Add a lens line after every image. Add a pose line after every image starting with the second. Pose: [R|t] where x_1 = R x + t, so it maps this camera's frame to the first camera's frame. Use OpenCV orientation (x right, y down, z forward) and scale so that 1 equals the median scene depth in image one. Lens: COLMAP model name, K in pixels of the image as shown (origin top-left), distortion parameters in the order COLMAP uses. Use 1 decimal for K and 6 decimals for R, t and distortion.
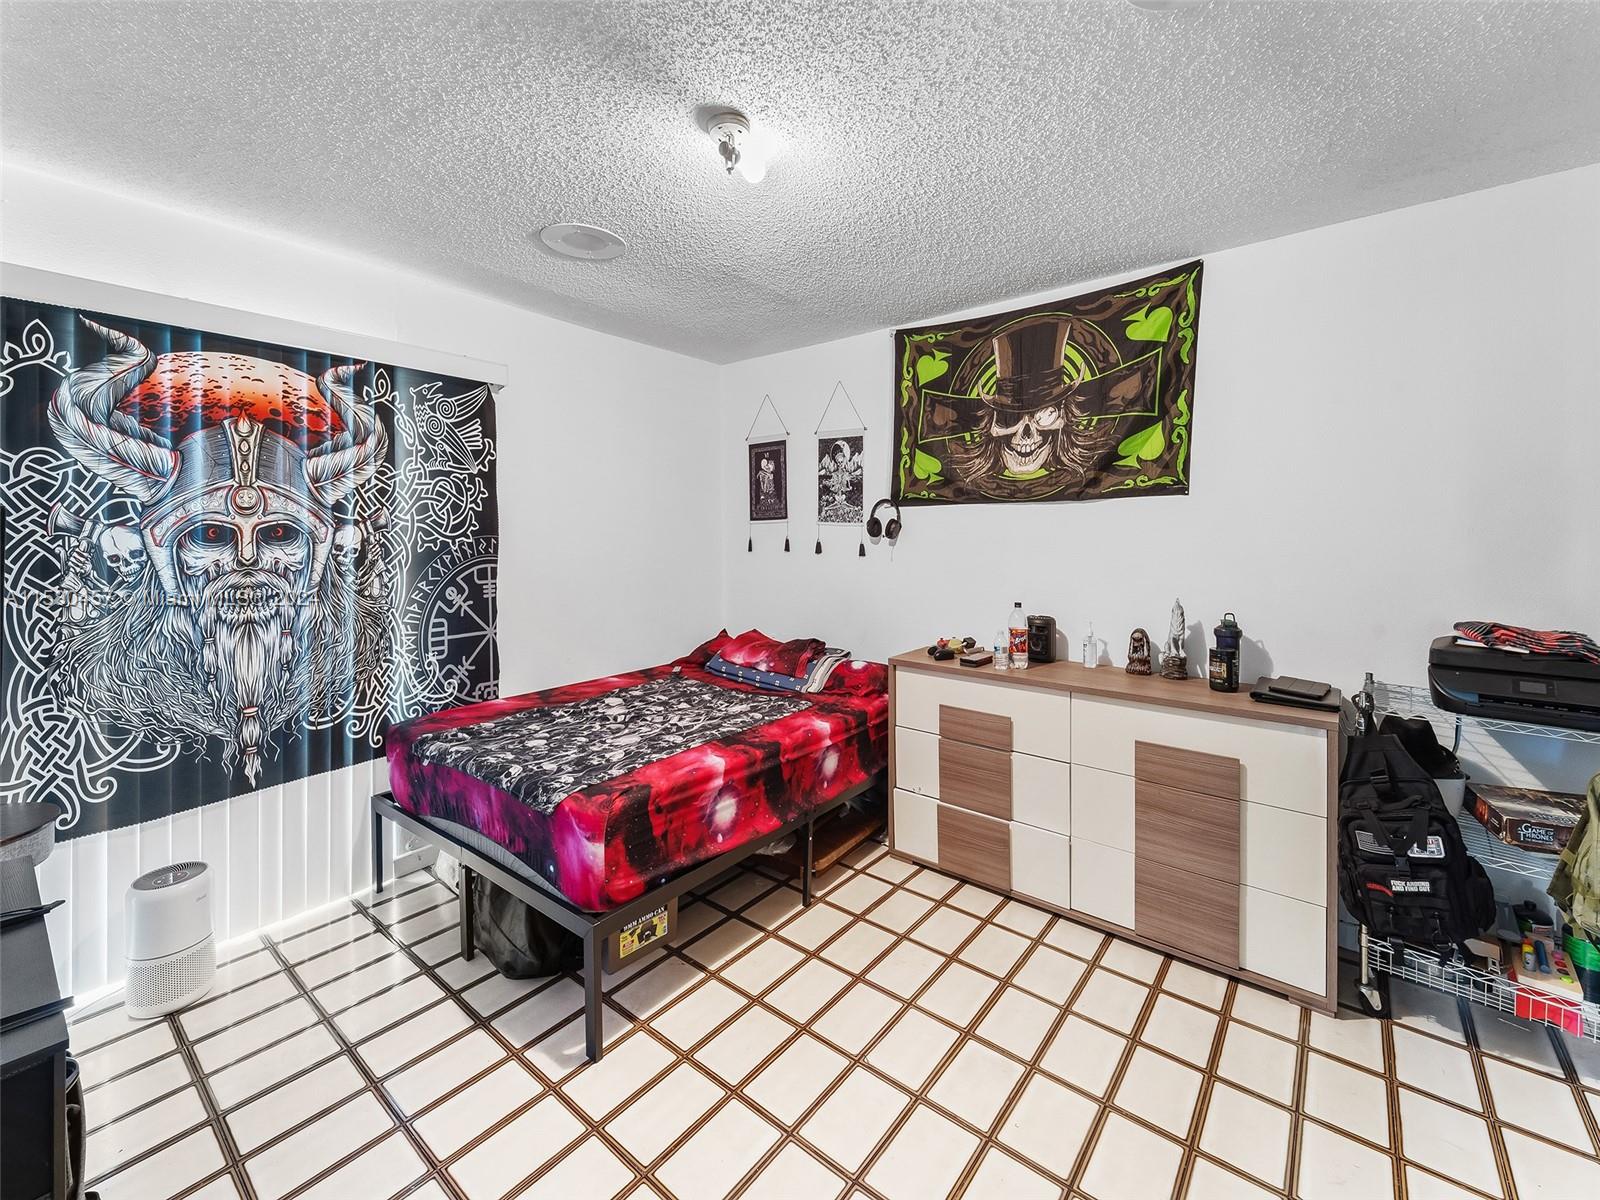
lens RADIAL K [[654.1, 0, 813.5], [0, 654.1, 534.5], [0, 0, 1]] dist [-0.000197, 0.000739]
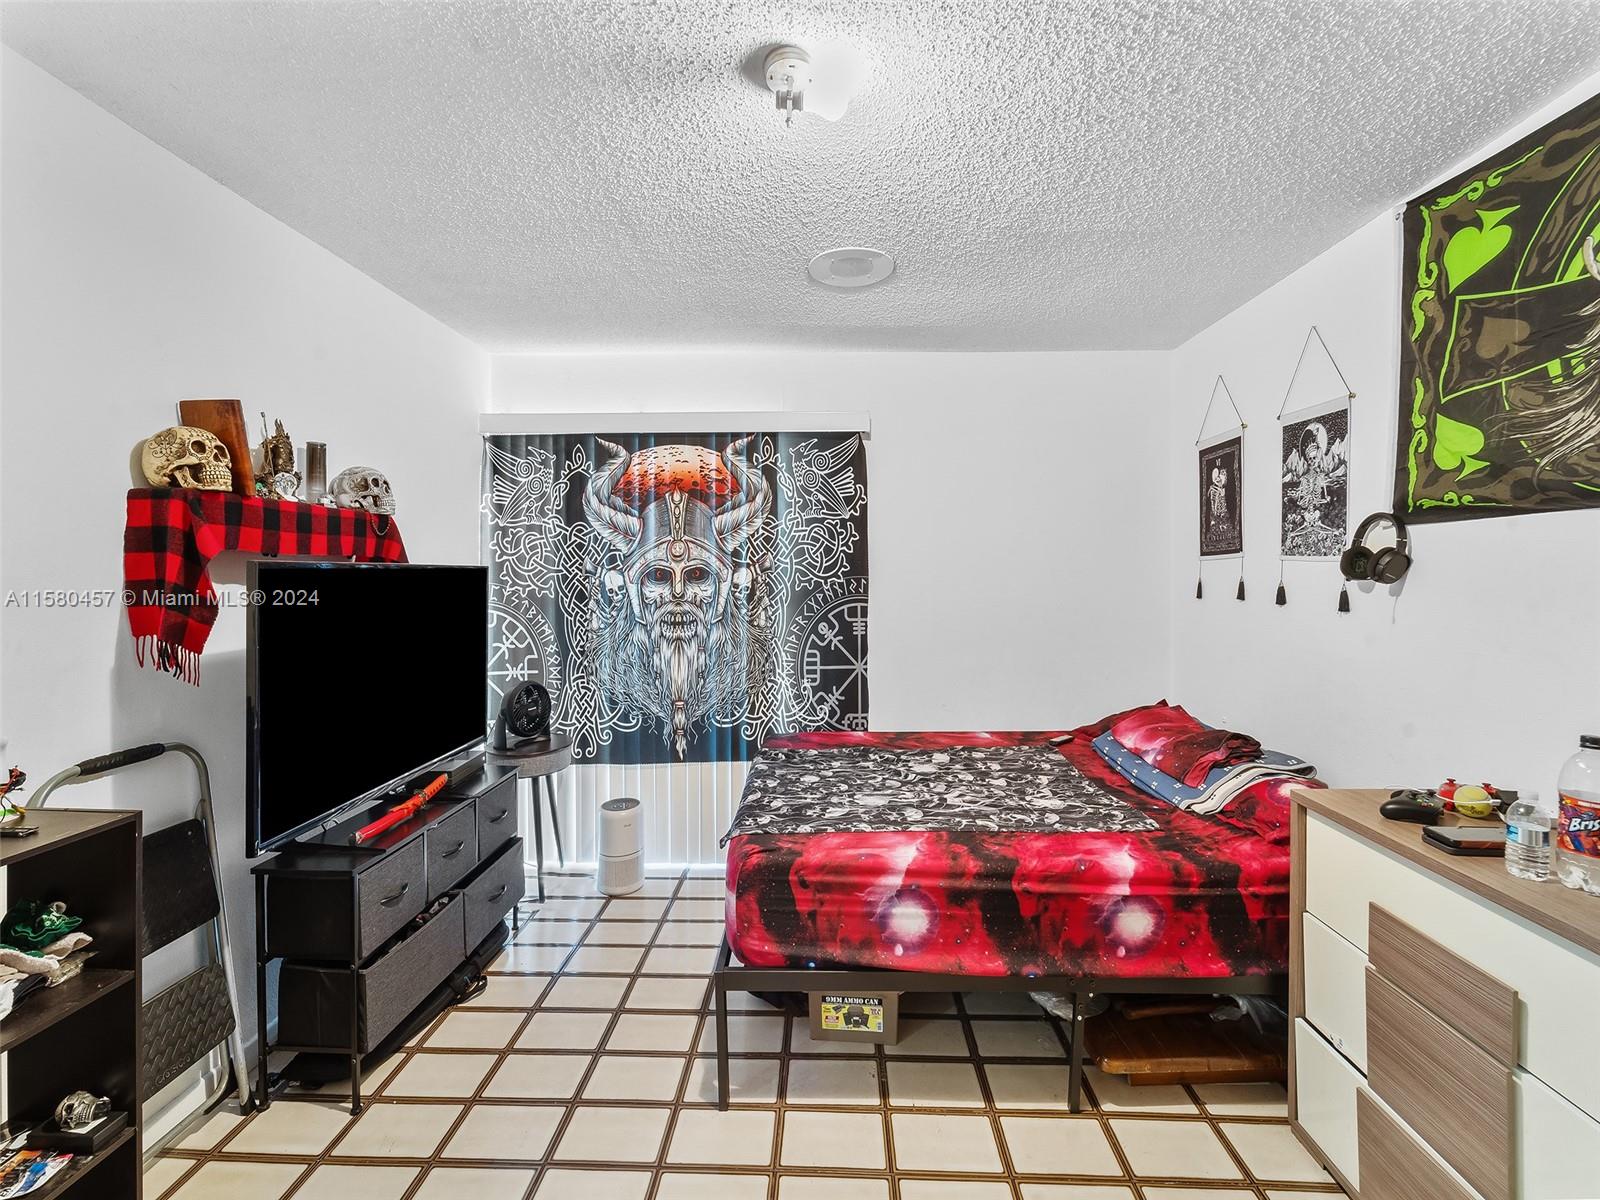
lens RADIAL K [[654.1, 0, 805.2], [0, 654.1, 585.3], [0, 0, 1]] dist [-0.000197, 0.000739]
pose [[0.601745, 0.013318, -0.798577, 0.347446], [0.000754, 0.999851, 0.017243, -0.002174], [0.798688, -0.010978, 0.601645, 0.342331]]
